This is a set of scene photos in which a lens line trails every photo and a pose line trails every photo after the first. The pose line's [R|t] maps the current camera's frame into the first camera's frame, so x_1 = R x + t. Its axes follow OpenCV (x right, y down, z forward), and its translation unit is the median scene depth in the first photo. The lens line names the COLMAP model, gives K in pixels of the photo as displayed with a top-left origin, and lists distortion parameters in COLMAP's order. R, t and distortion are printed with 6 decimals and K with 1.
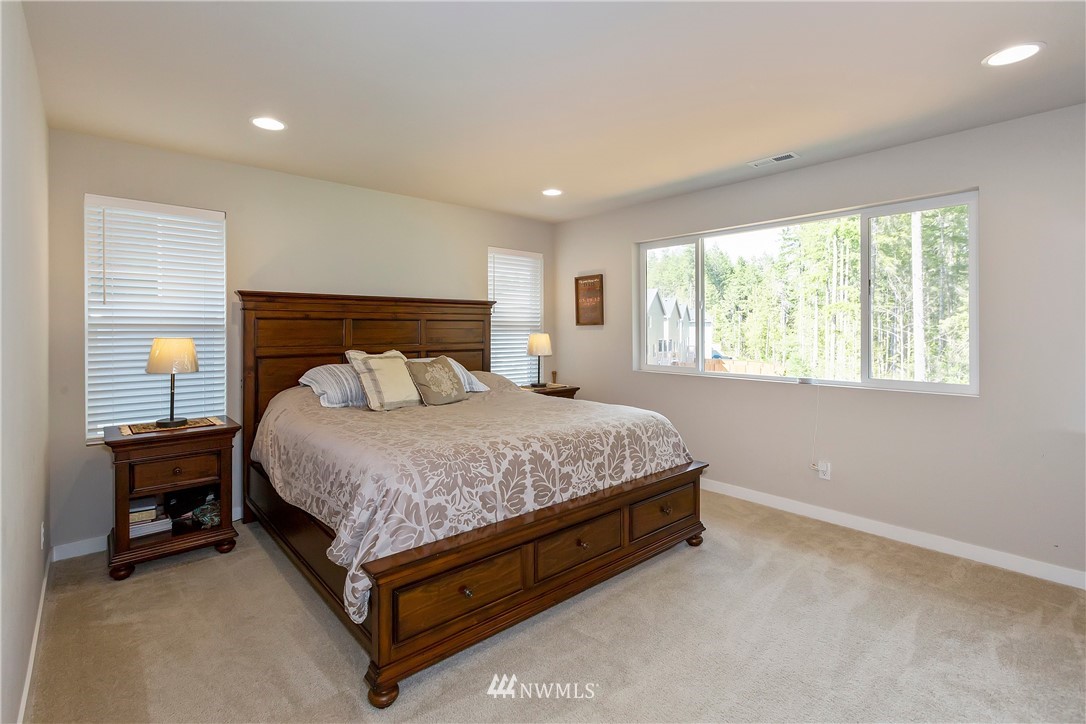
lens RADIAL K [[503.6, 0, 543.8], [0, 503.6, 322.2], [0, 0, 1]] dist [0.000801, 0.000363]
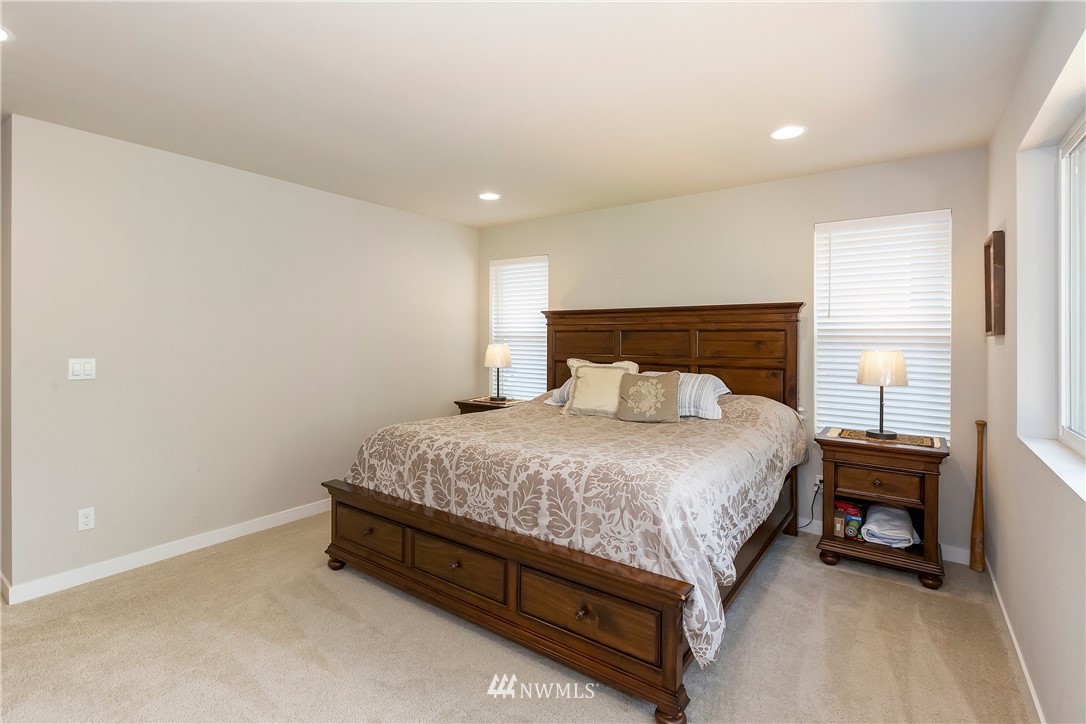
lens RADIAL K [[516.7, 0, 528.6], [0, 516.7, 347.6], [0, 0, 1]] dist [-0.000431, -0.000185]
pose [[0.203612, 0.019220, -0.978863, 0.917070], [0.006435, 0.999759, 0.020968, 0.007144], [0.979030, -0.010569, 0.203440, 0.815743]]
